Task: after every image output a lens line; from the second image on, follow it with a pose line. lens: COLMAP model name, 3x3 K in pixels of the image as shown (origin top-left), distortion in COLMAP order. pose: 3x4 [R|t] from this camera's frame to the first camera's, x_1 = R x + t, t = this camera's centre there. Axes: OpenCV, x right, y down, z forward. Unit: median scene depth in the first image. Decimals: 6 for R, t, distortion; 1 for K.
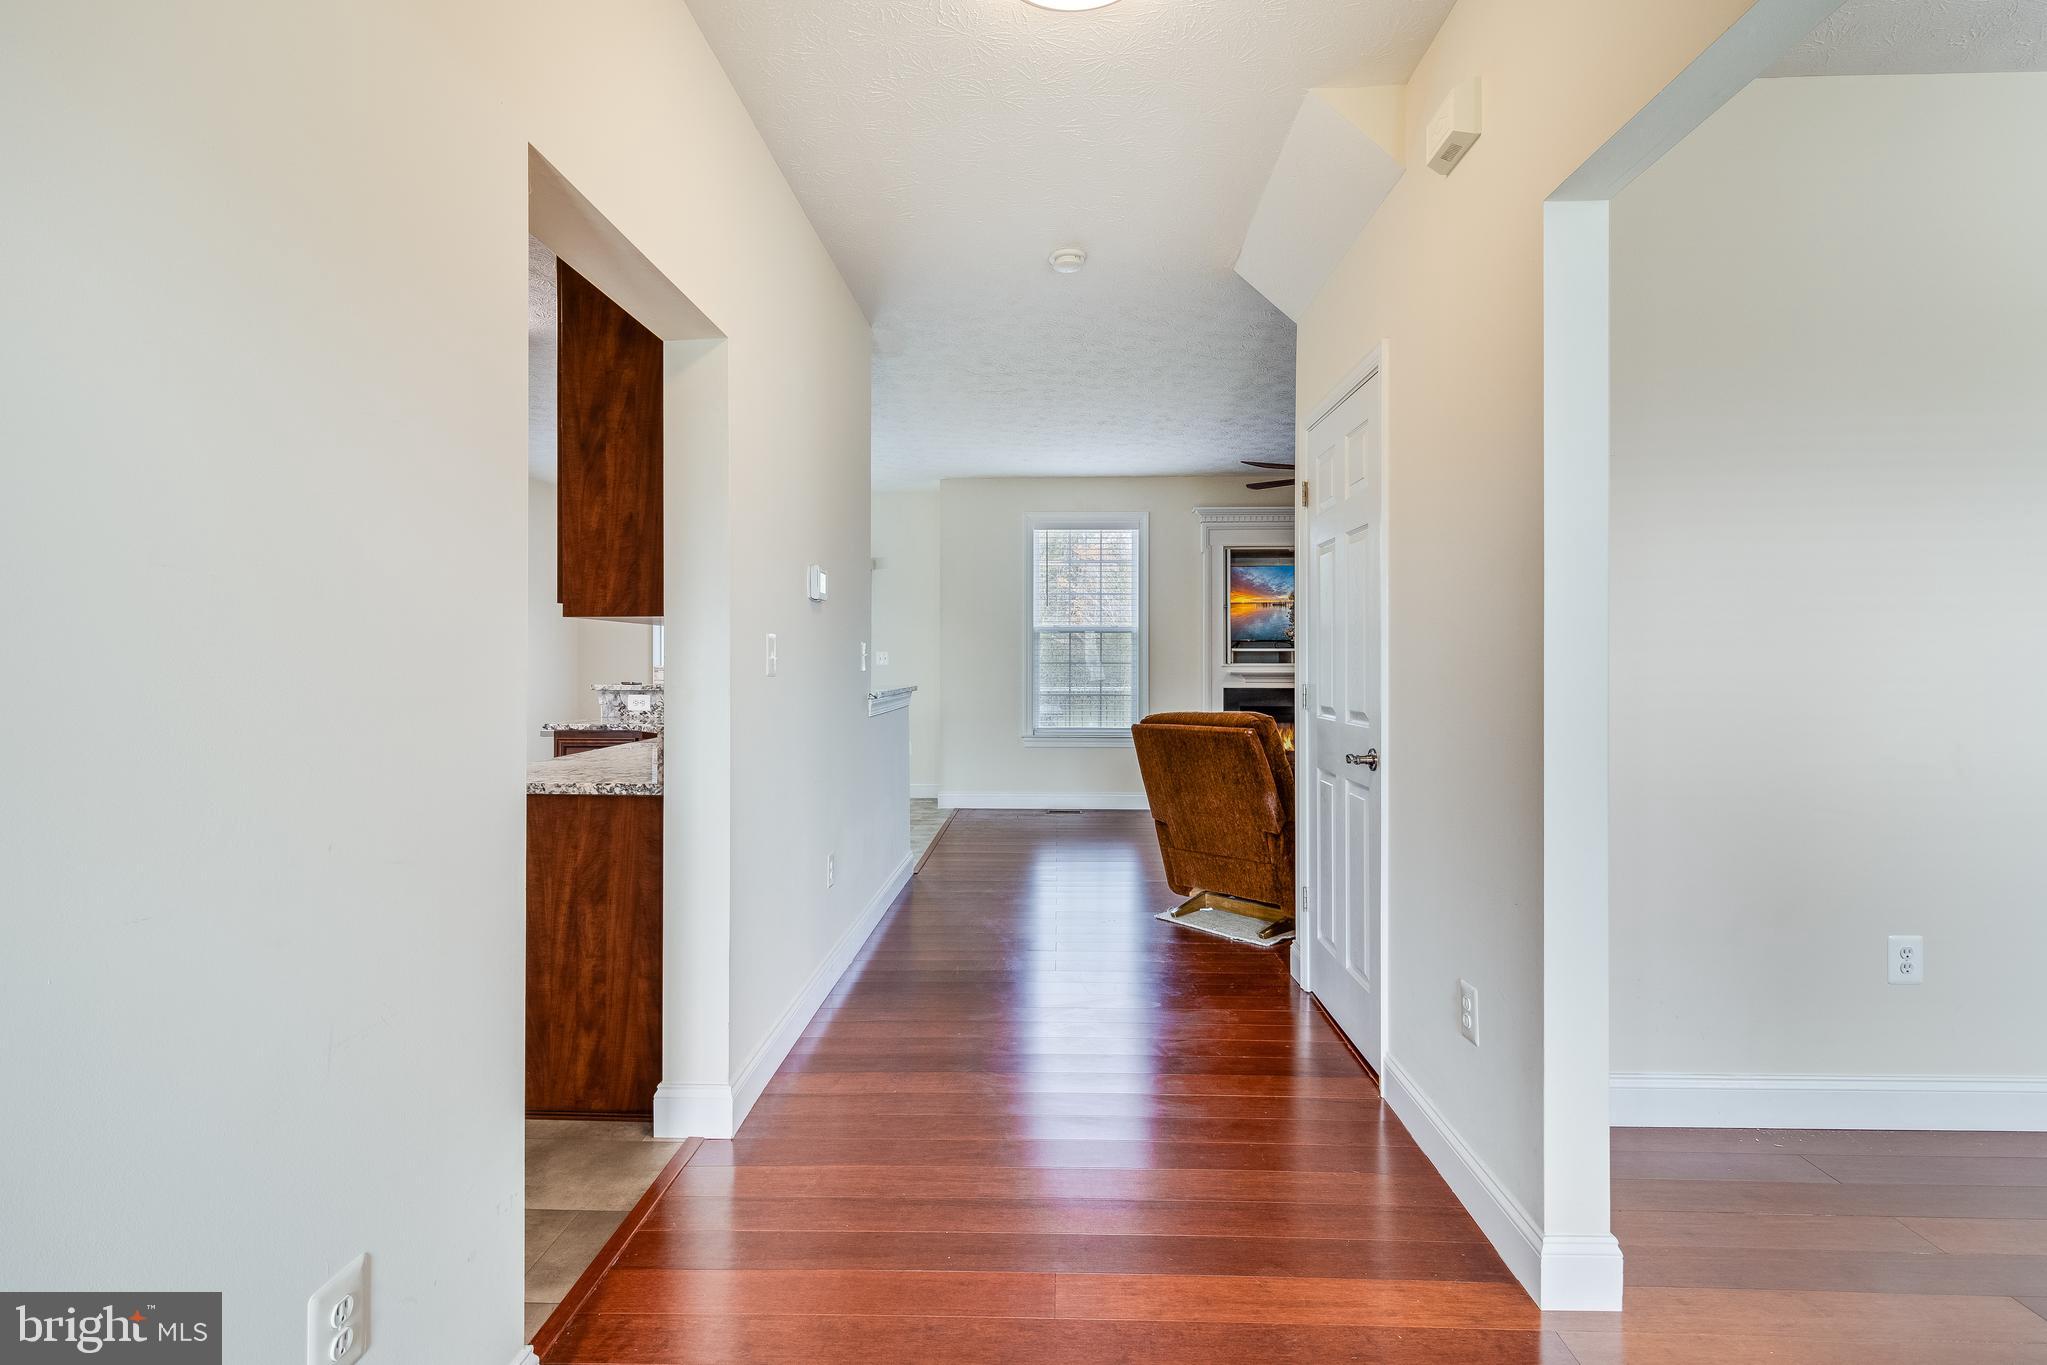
lens RADIAL K [[945.7, 0, 1016.6], [0, 945.7, 665.7], [0, 0, 1]] dist [-0.004818, 0.003162]
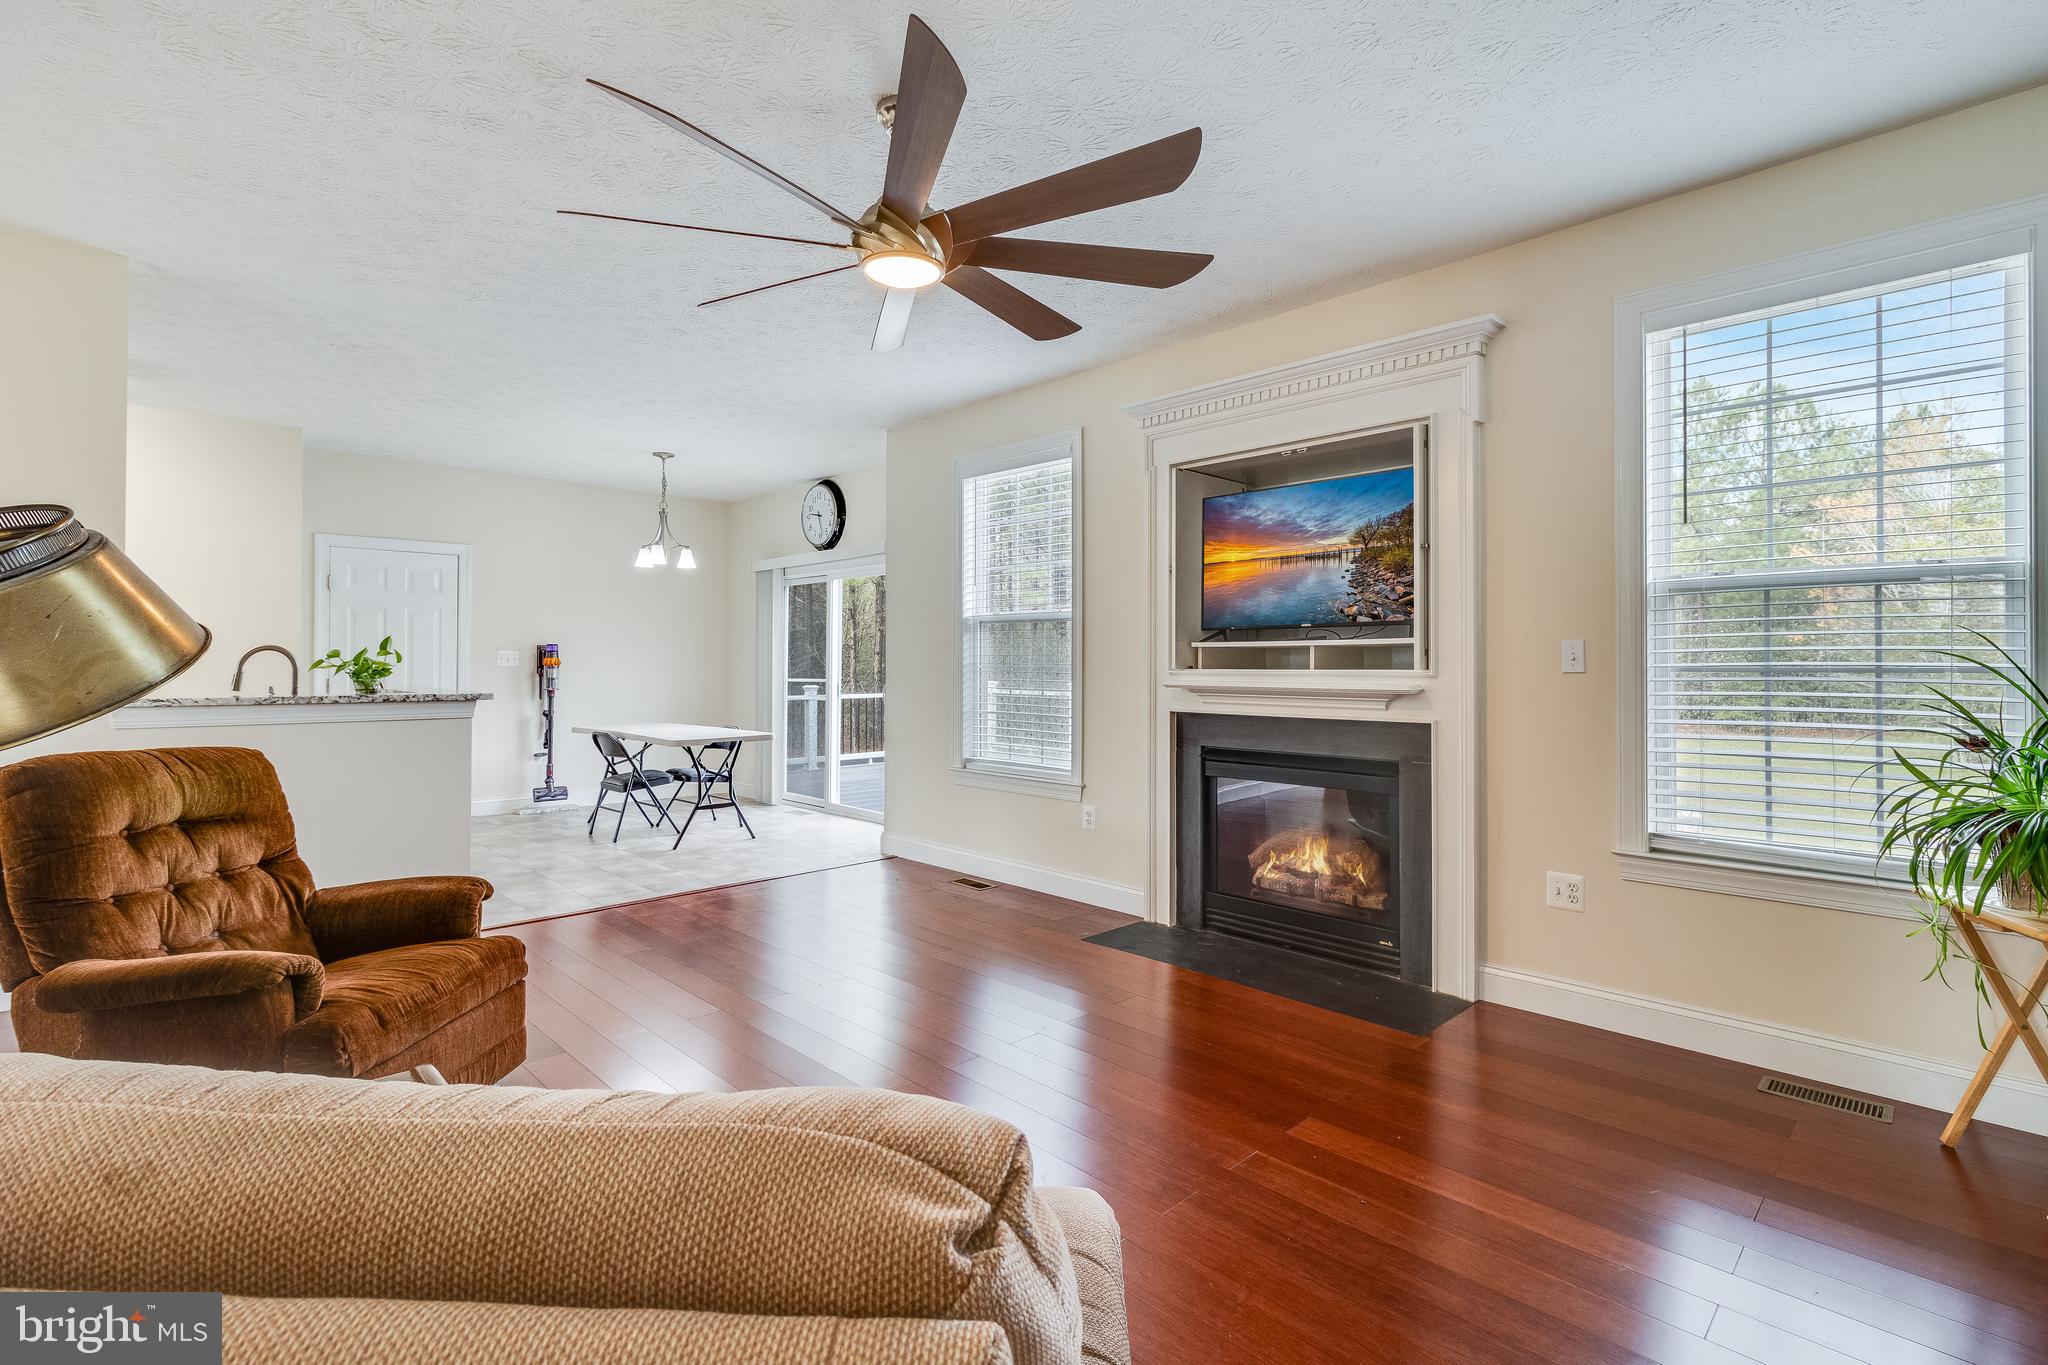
lens RADIAL K [[946.2, 0, 1042.5], [0, 946.2, 657.2], [0, 0, 1]] dist [-0.004818, 0.003162]
pose [[0.739825, -0.001120, -0.672798, 1.111332], [-0.006839, 0.999934, -0.009185, -0.007613], [0.672765, 0.011397, 0.739769, 1.083994]]
